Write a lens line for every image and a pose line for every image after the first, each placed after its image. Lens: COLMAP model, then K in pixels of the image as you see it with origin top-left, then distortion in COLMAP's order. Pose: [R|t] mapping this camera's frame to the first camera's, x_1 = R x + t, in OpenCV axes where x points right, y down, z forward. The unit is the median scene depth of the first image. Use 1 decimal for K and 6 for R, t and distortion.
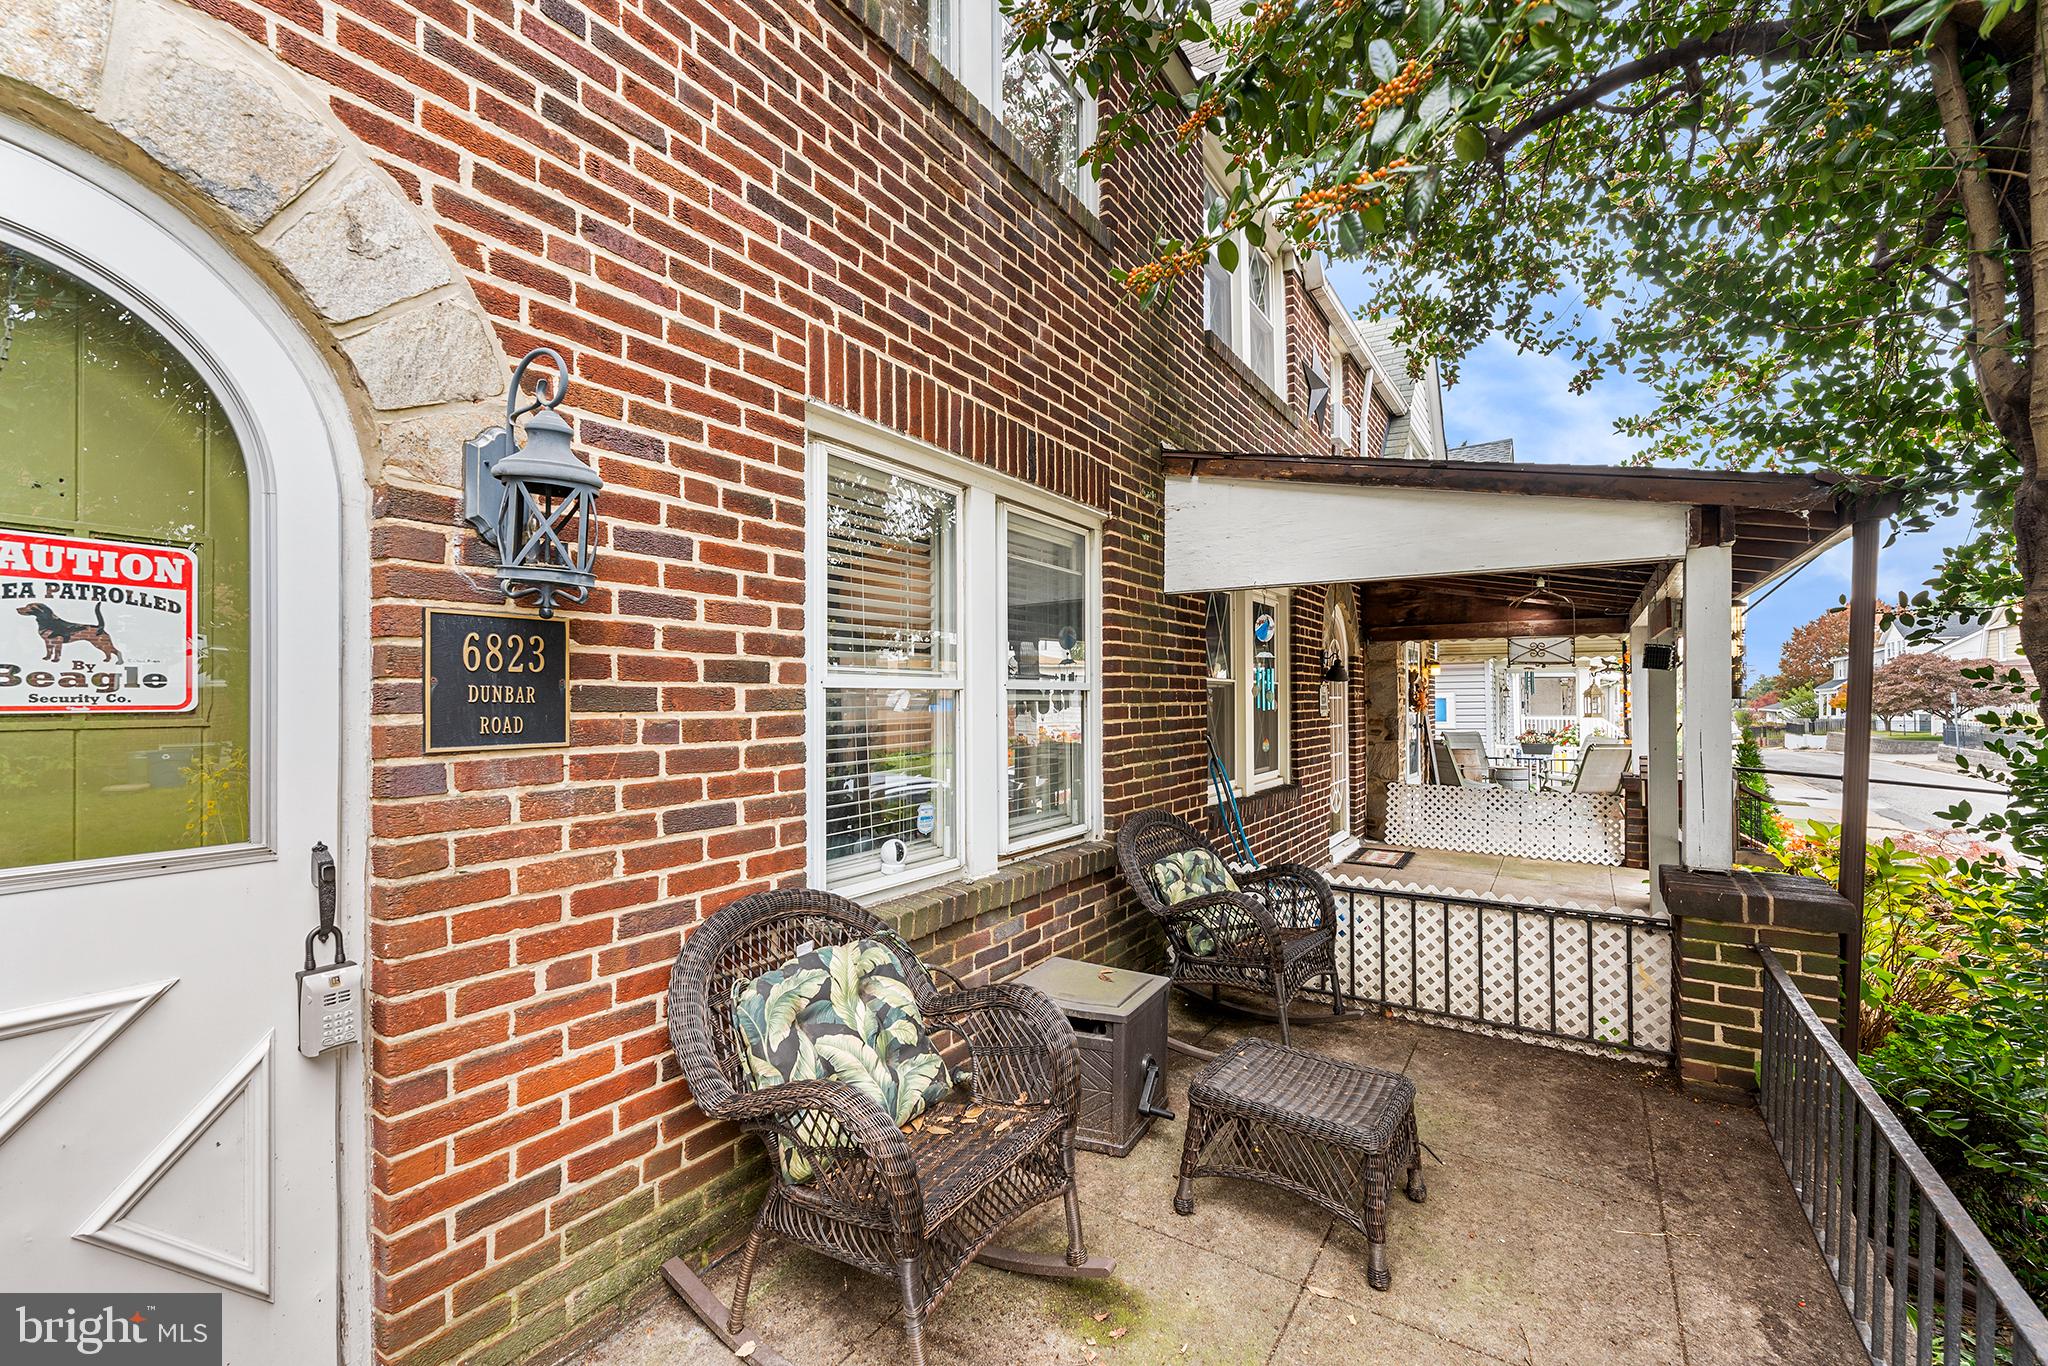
lens RADIAL K [[869.7, 0, 1024.0], [0, 869.7, 683.0], [0, 0, 1]] dist [0.000753, 0.000089]
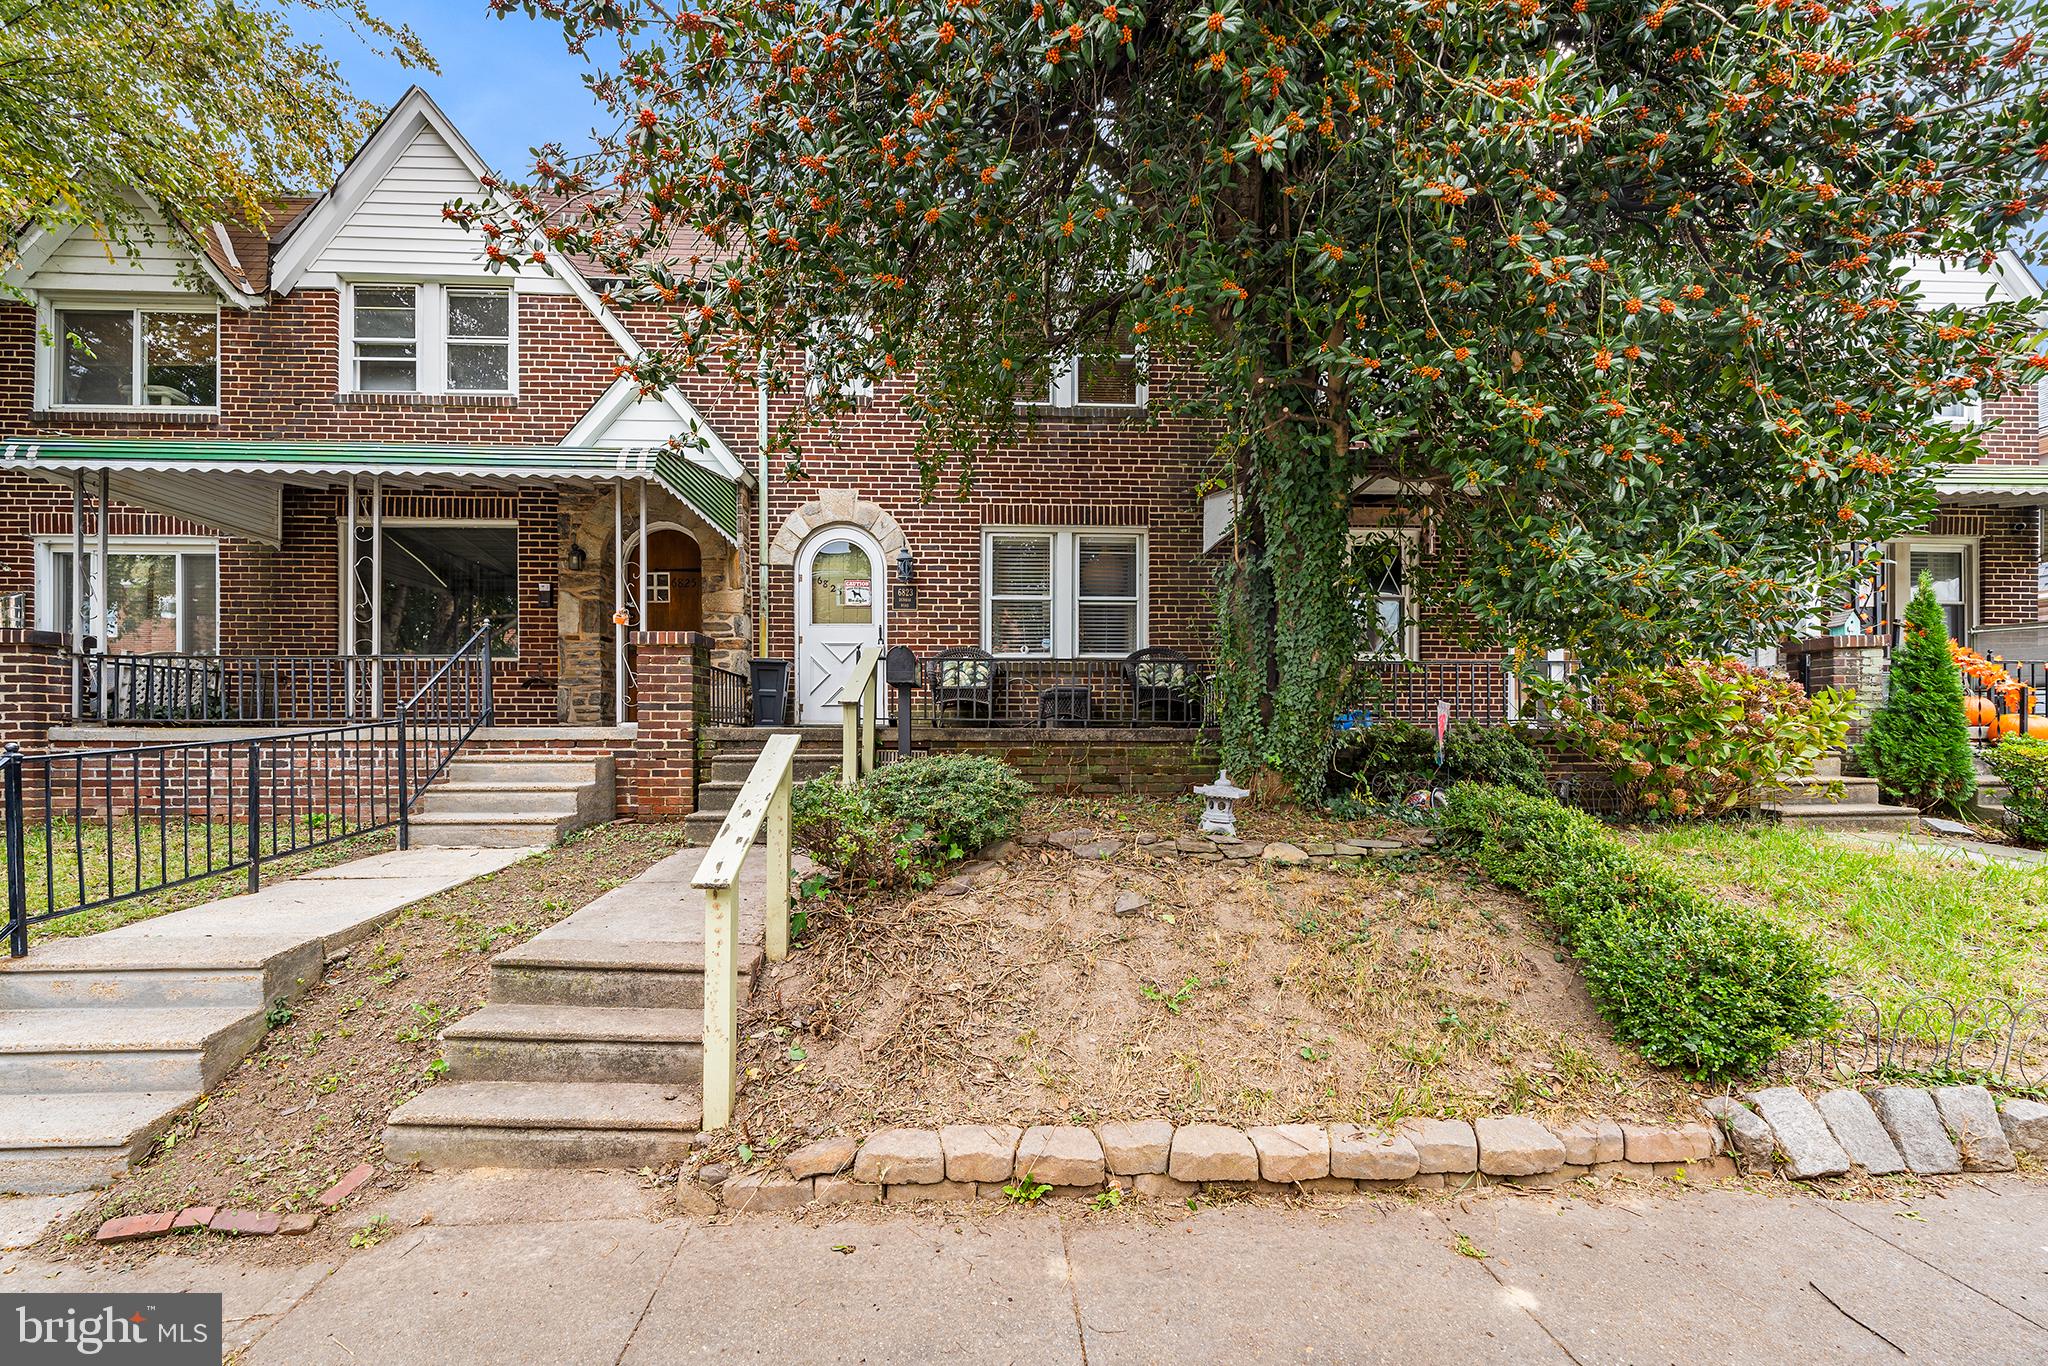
lens RADIAL K [[855.3, 0, 1026.7], [0, 855.3, 741.8], [0, 0, 1]] dist [0.000630, -0.000441]
pose [[0.575887, -0.004828, -0.817515, 2.958132], [0.013273, 0.999906, 0.003445, 0.627173], [0.817421, -0.012835, 0.575897, -1.034572]]
